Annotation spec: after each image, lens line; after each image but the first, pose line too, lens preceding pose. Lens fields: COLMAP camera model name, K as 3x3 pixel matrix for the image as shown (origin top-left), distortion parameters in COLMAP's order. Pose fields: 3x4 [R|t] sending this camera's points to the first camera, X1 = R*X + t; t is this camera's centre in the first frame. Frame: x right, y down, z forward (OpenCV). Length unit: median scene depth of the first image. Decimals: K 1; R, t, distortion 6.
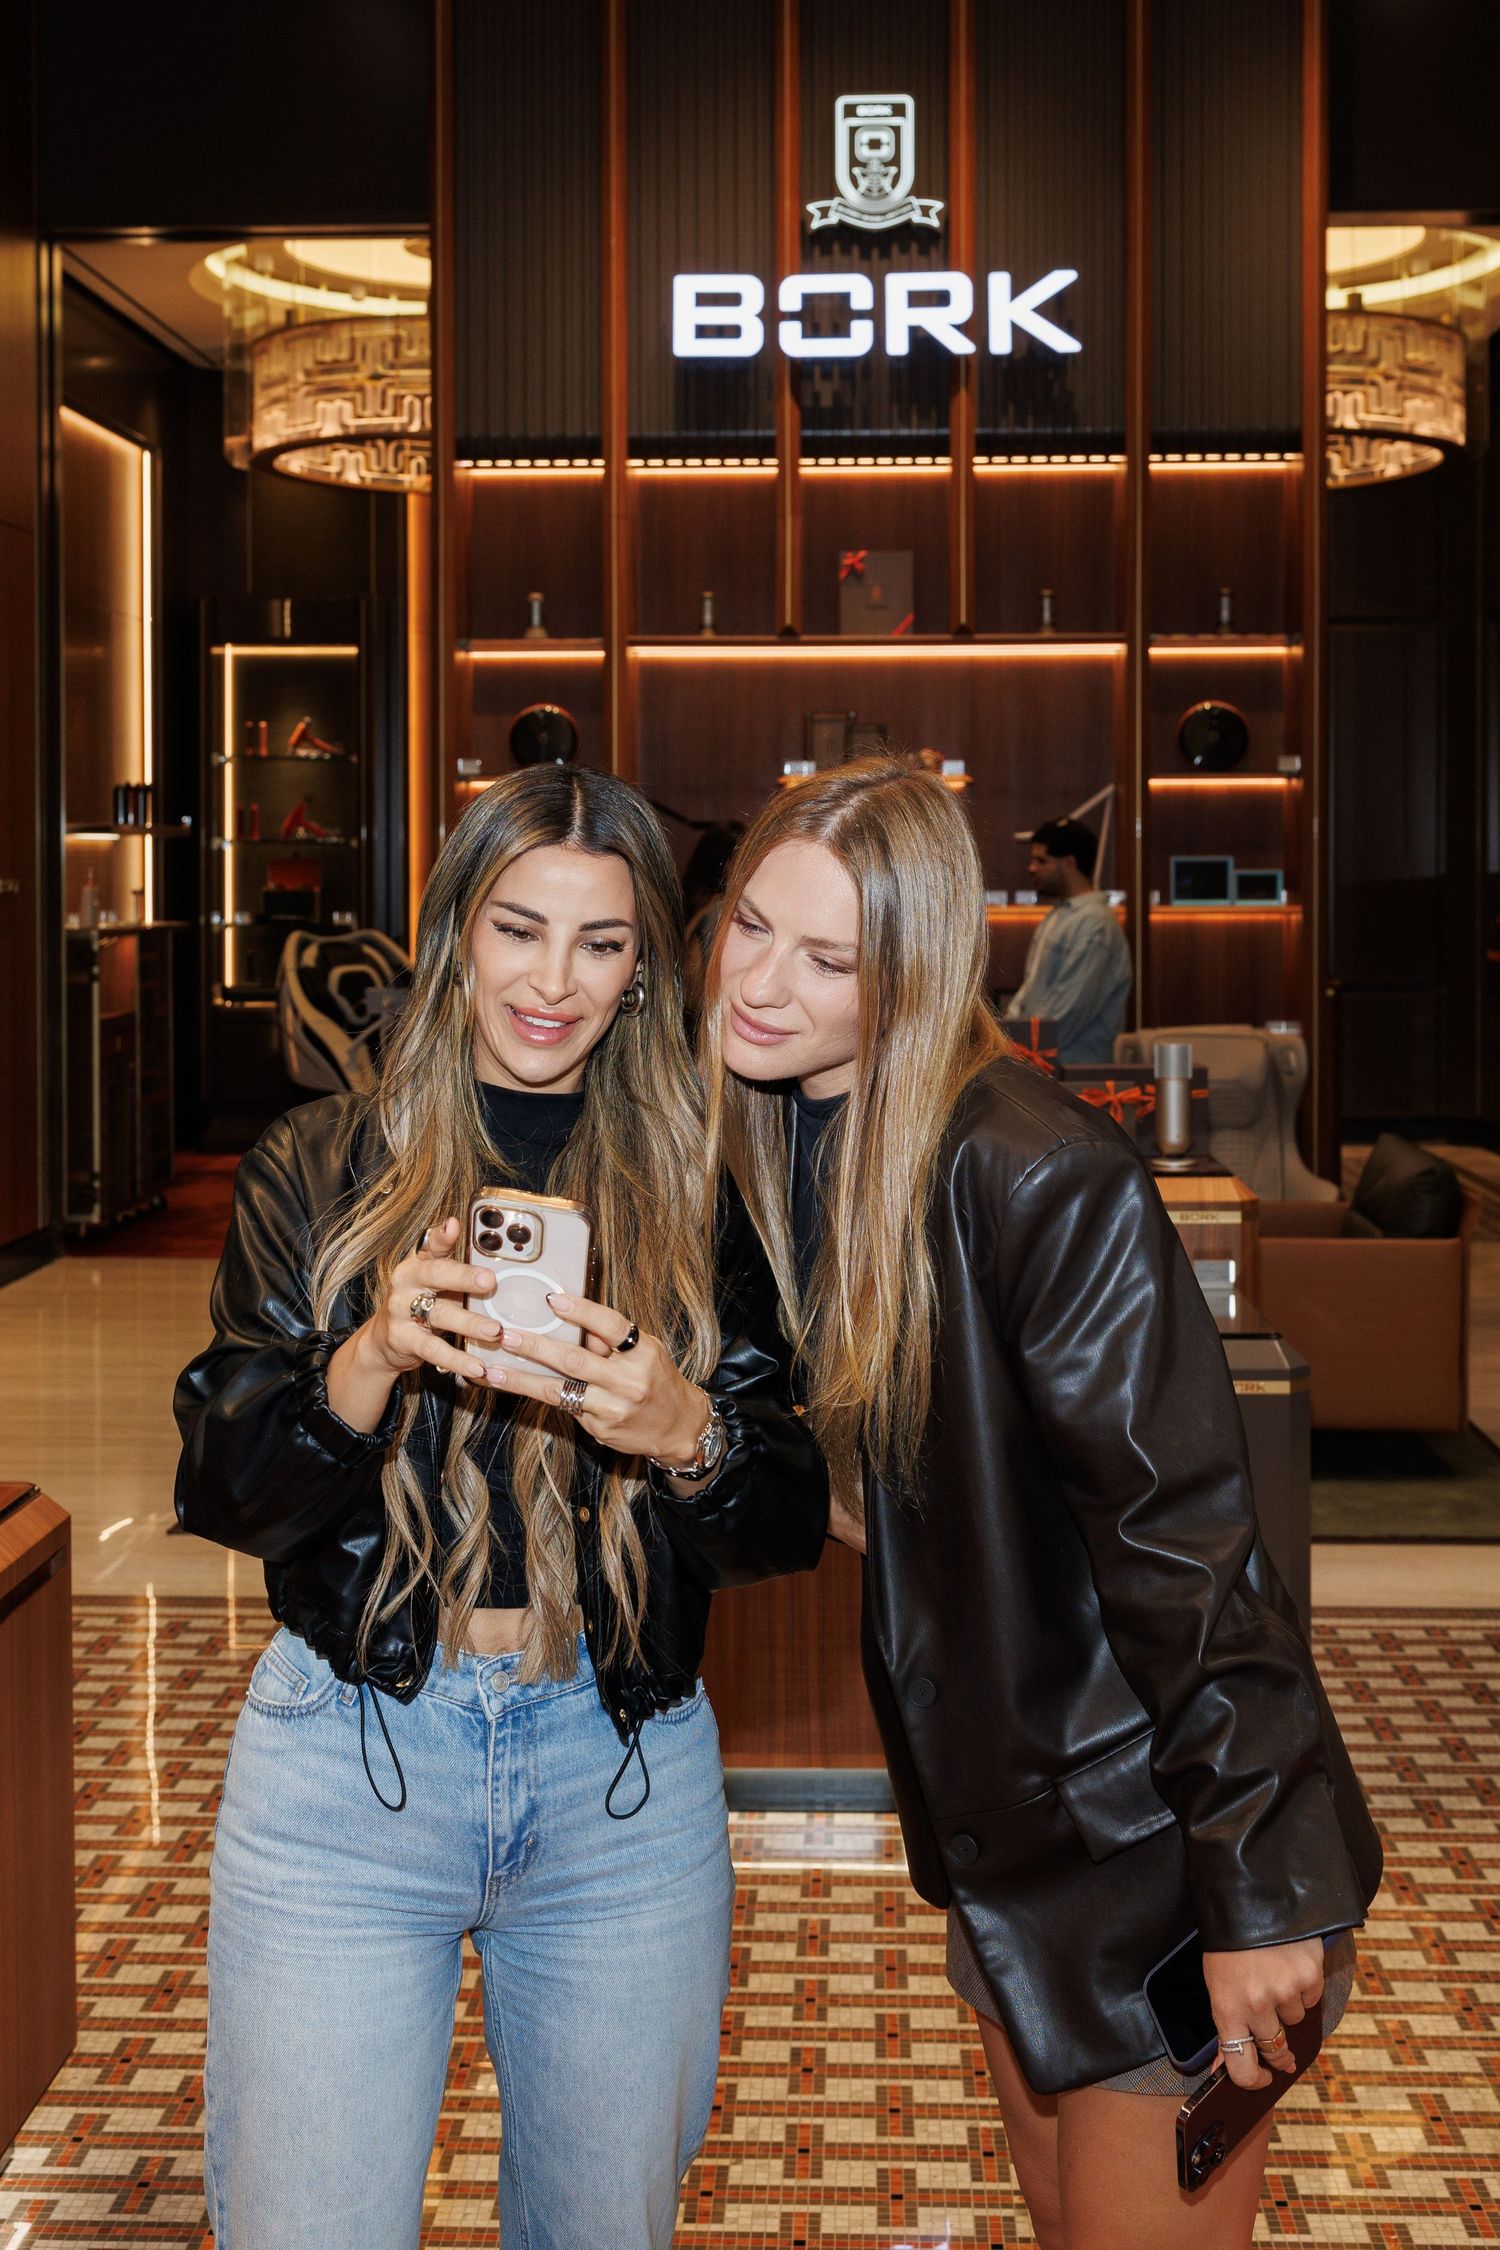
lens RADIAL K [[2711.2, 0, 760.4], [0, 2711.2, 918.2], [0, 0, 1]] dist [0.000548, -0.000199]
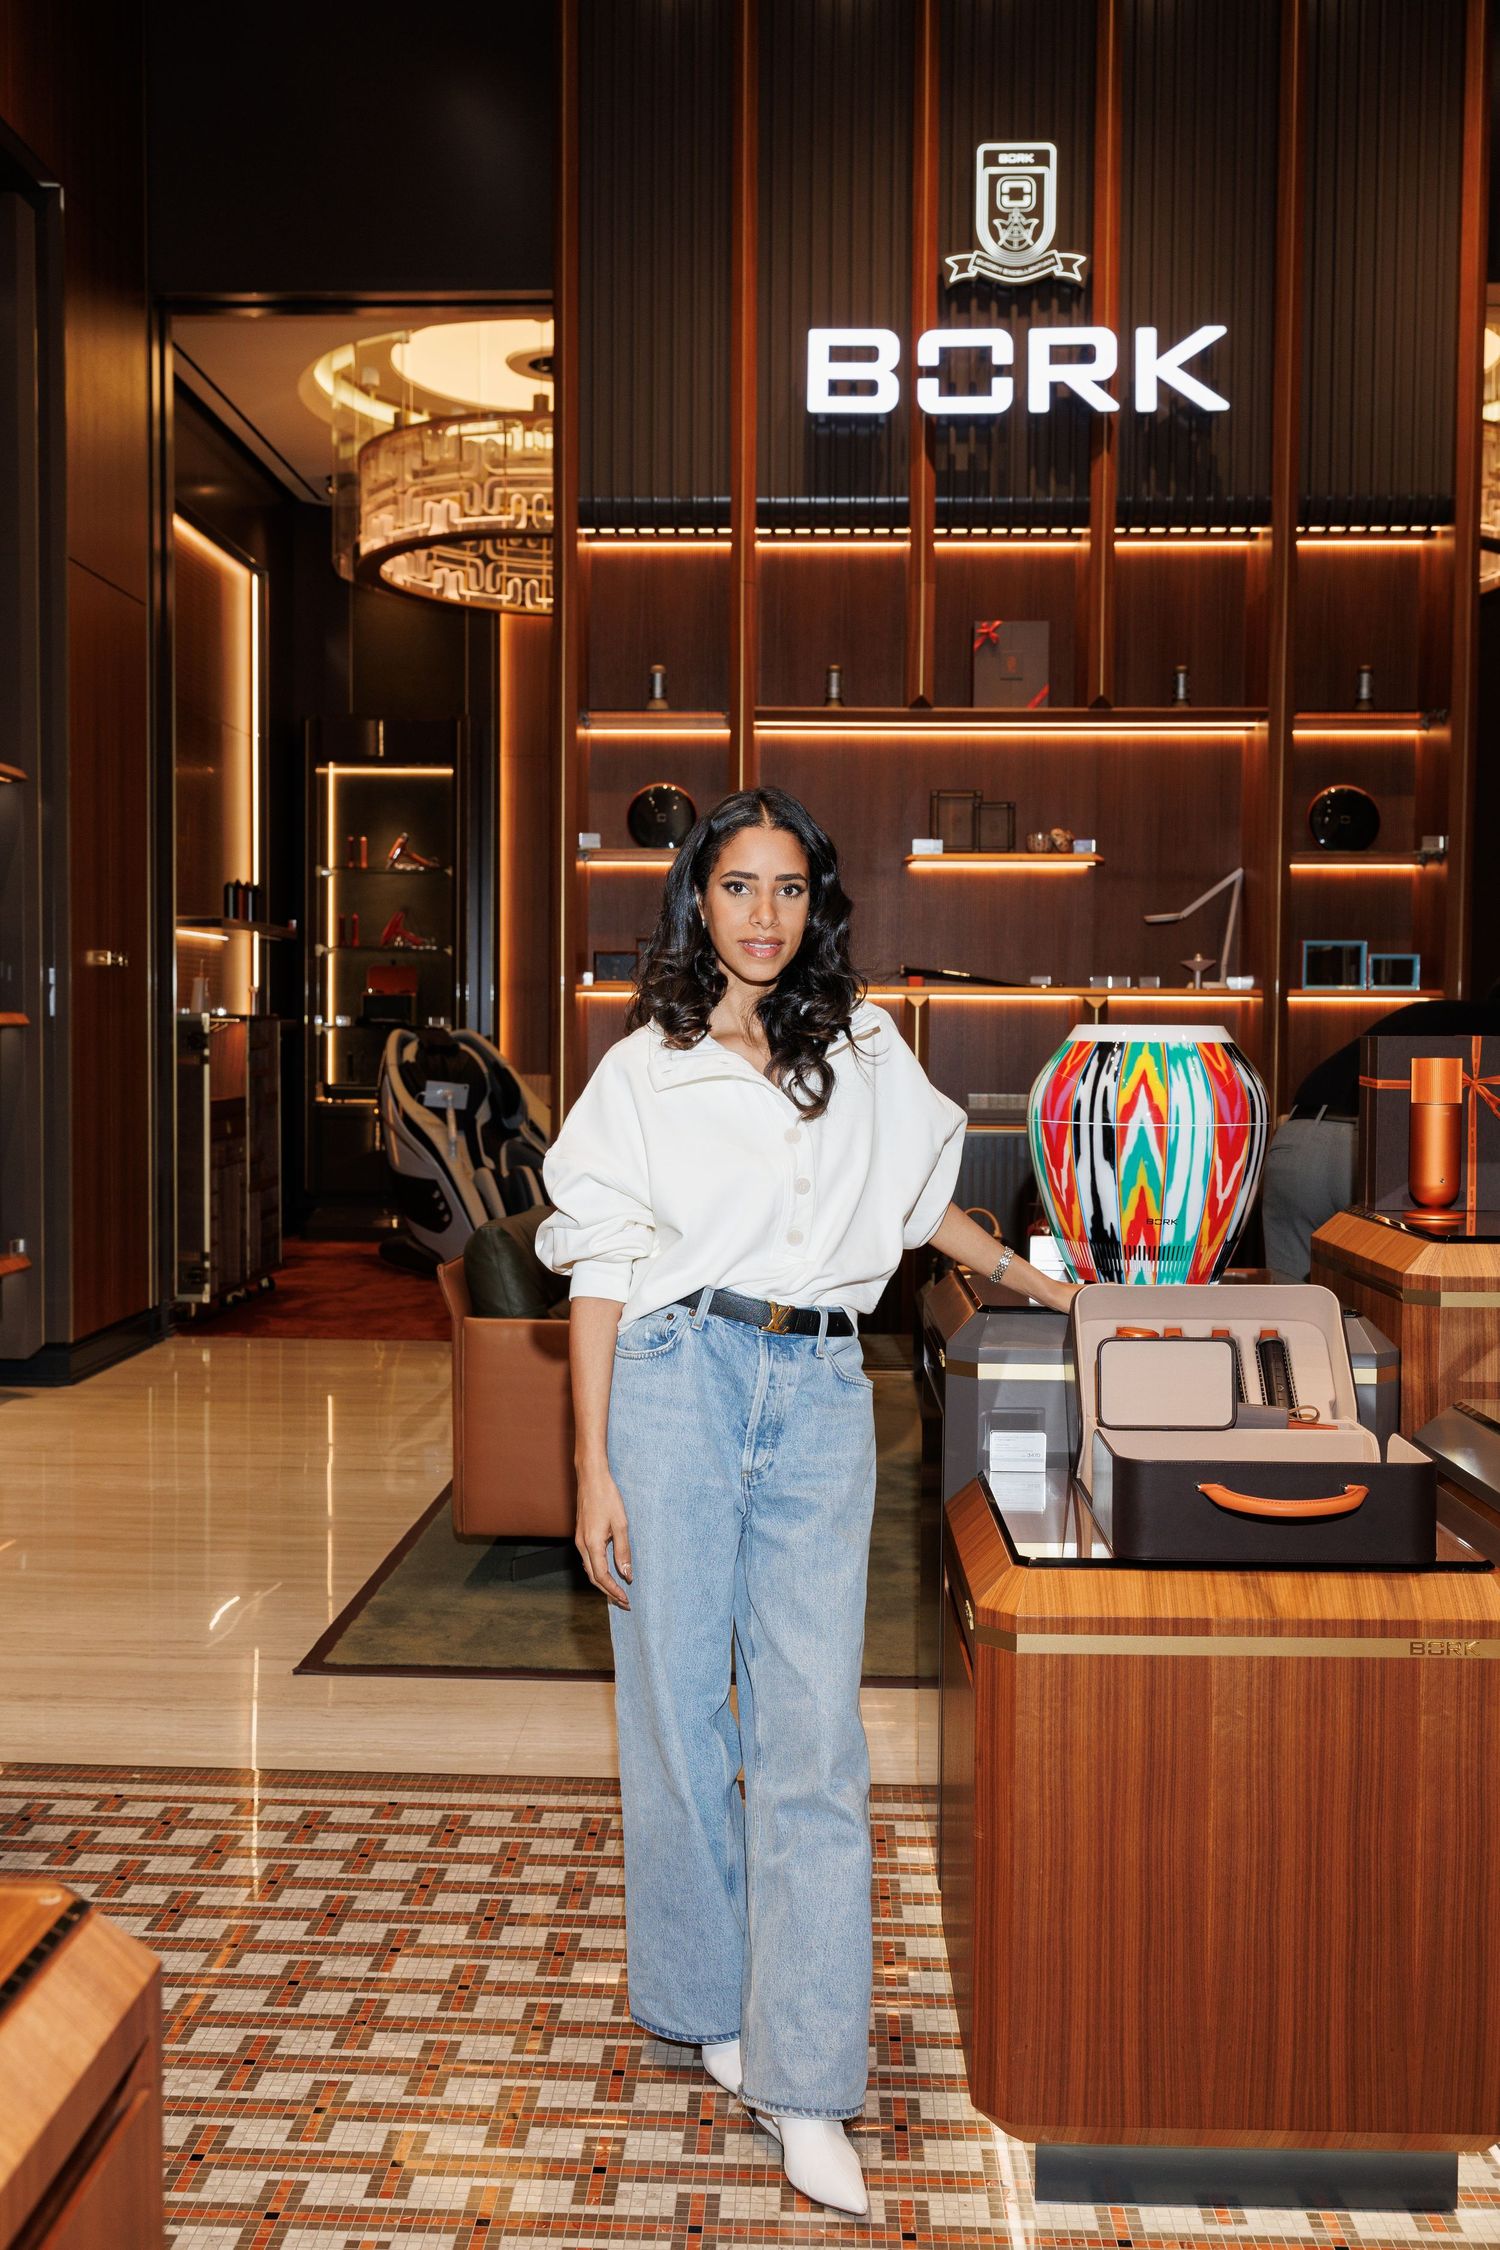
lens RADIAL K [[2198.0, 0, 750.0], [0, 2198.0, 1125.0], [0, 0, 1]] dist [0.011020, -0.001795]
pose [[0.999957, 0.008788, 0.002855, -0.050967], [-0.008863, 0.999585, 0.027423, 0.024362], [-0.002613, -0.027447, 0.999620, 0.204547]]
